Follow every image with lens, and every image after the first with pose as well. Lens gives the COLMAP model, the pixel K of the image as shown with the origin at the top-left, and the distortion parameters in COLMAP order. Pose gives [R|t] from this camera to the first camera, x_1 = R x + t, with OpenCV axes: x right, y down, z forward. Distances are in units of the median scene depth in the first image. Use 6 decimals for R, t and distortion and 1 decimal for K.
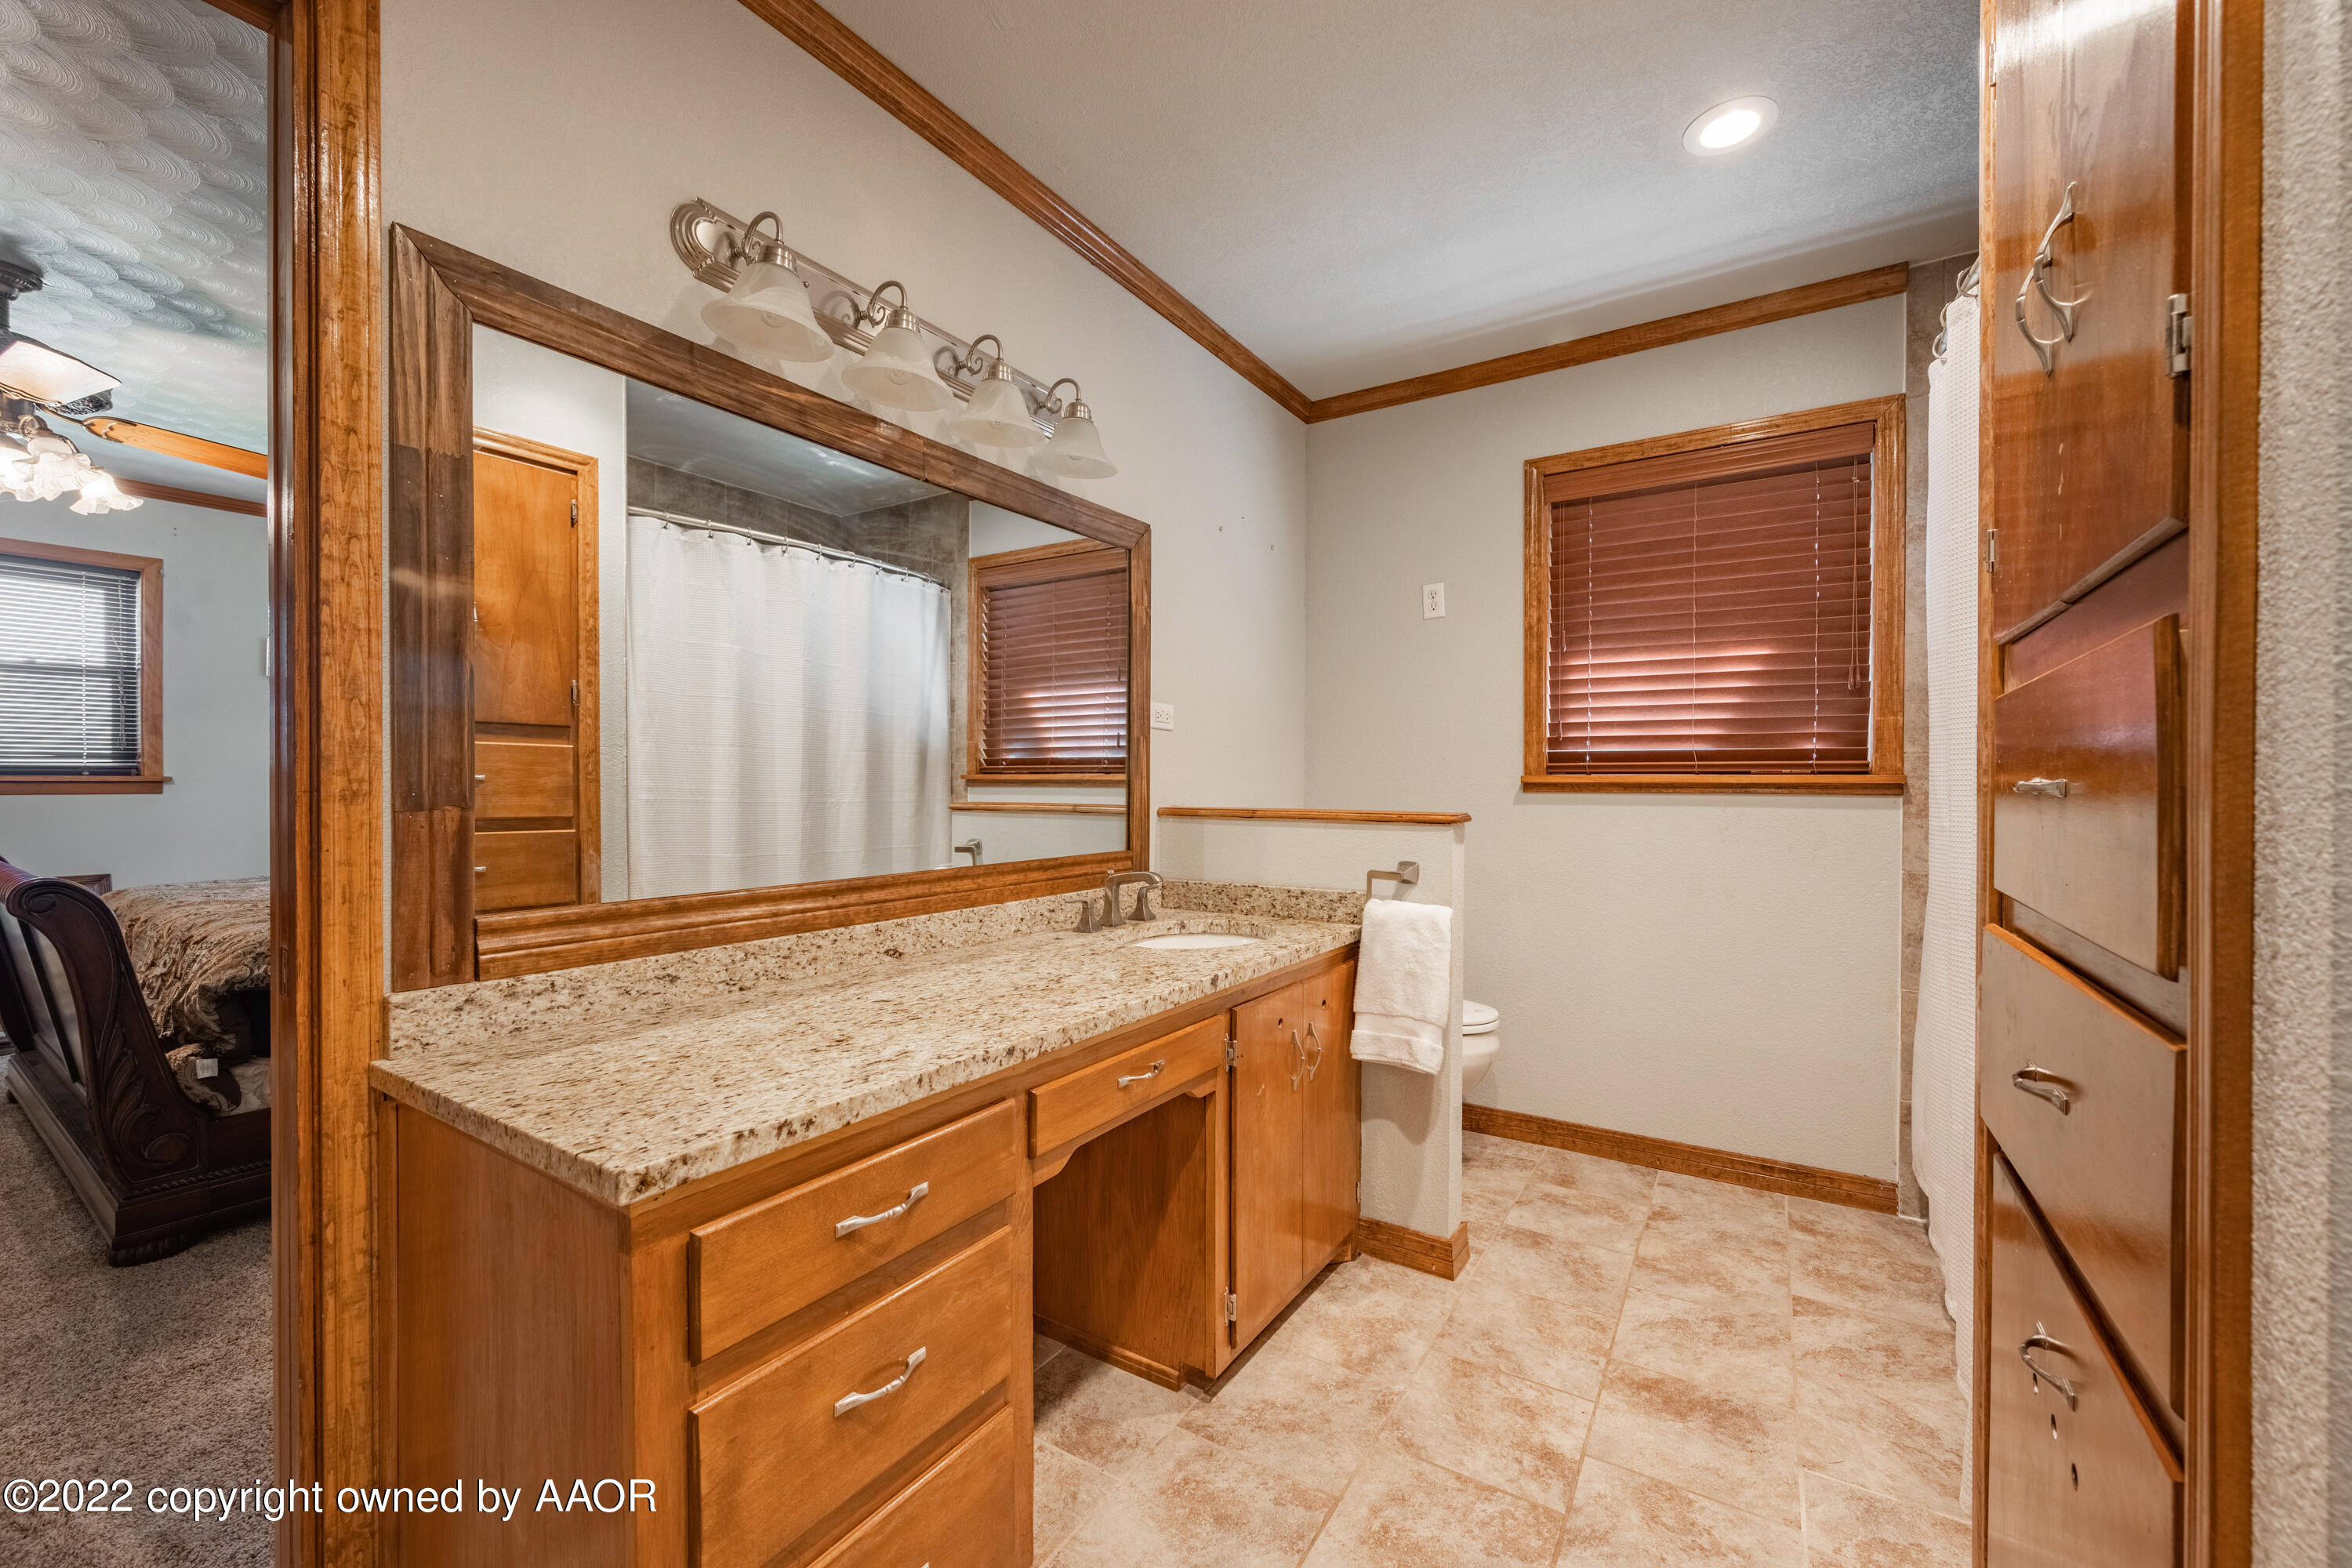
lens RADIAL K [[930.3, 0, 1185.5], [0, 930.3, 787.4], [0, 0, 1]] dist [-0.001824, -0.000226]
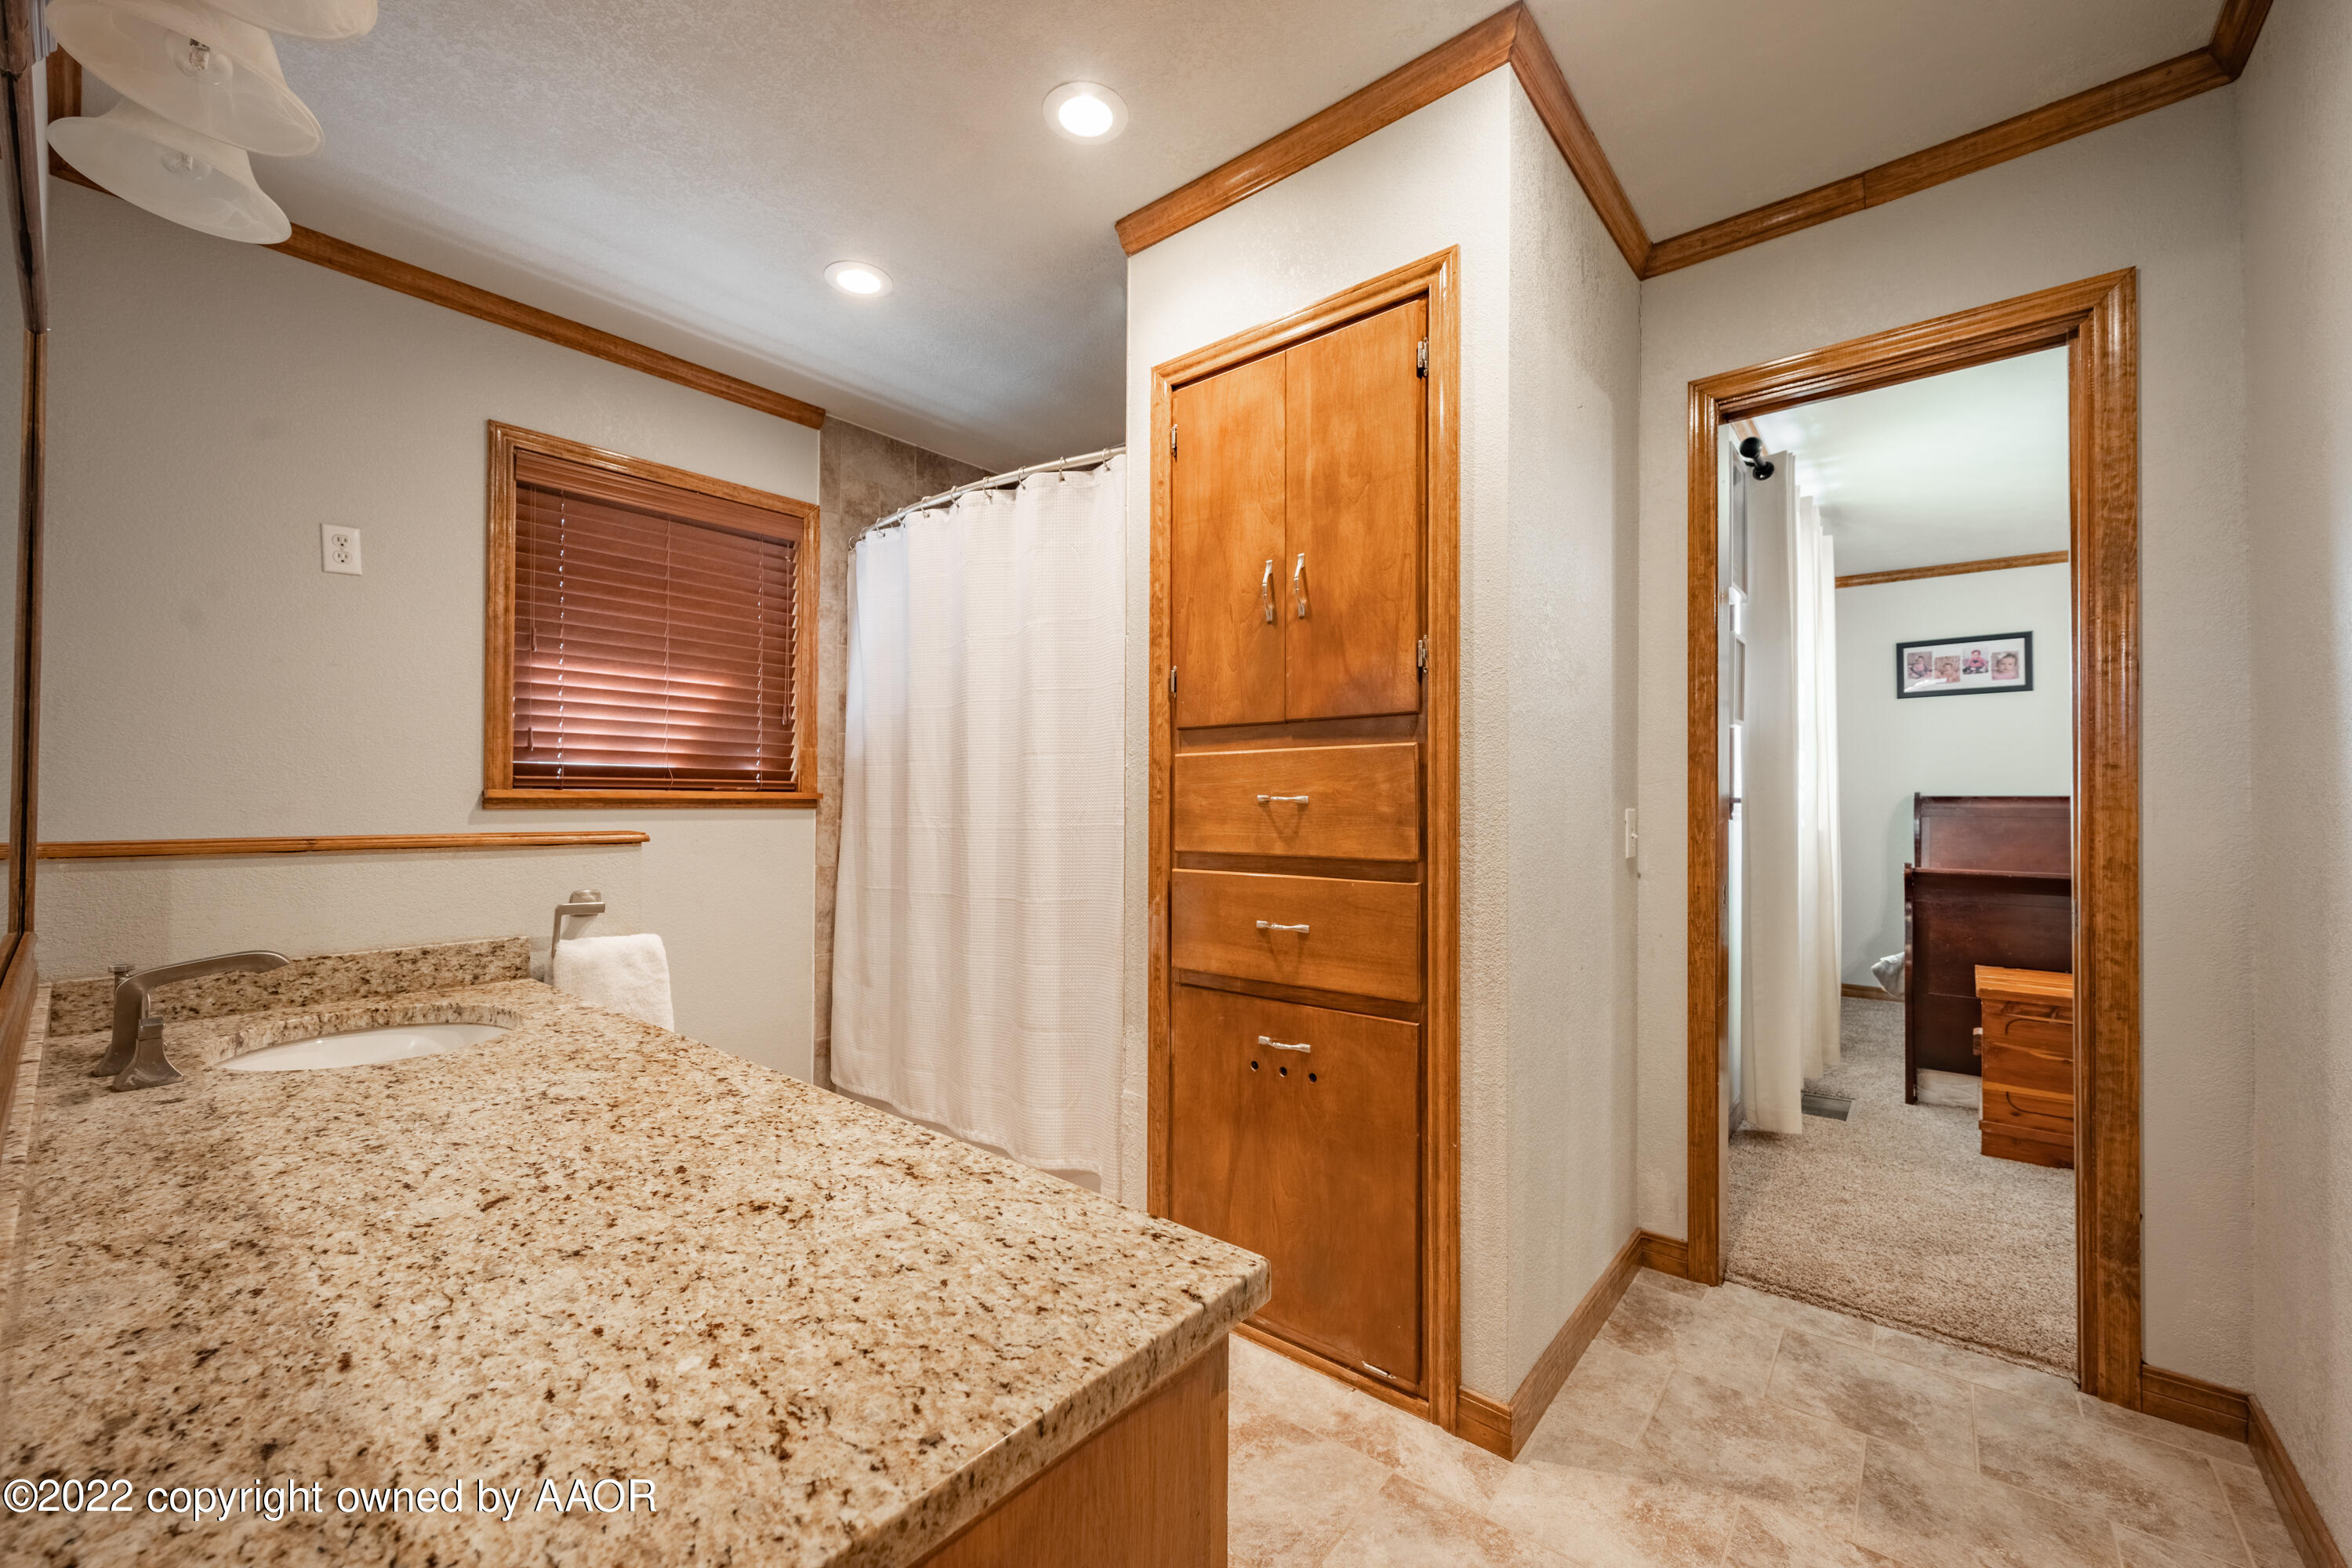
lens RADIAL K [[930.3, 0, 1185.5], [0, 930.3, 787.4], [0, 0, 1]] dist [-0.001824, -0.000226]
pose [[0.118941, 0.013637, 0.992808, -0.470276], [0.005474, 0.999881, -0.014390, 0.001164], [-0.992886, 0.007146, 0.118852, 0.315541]]
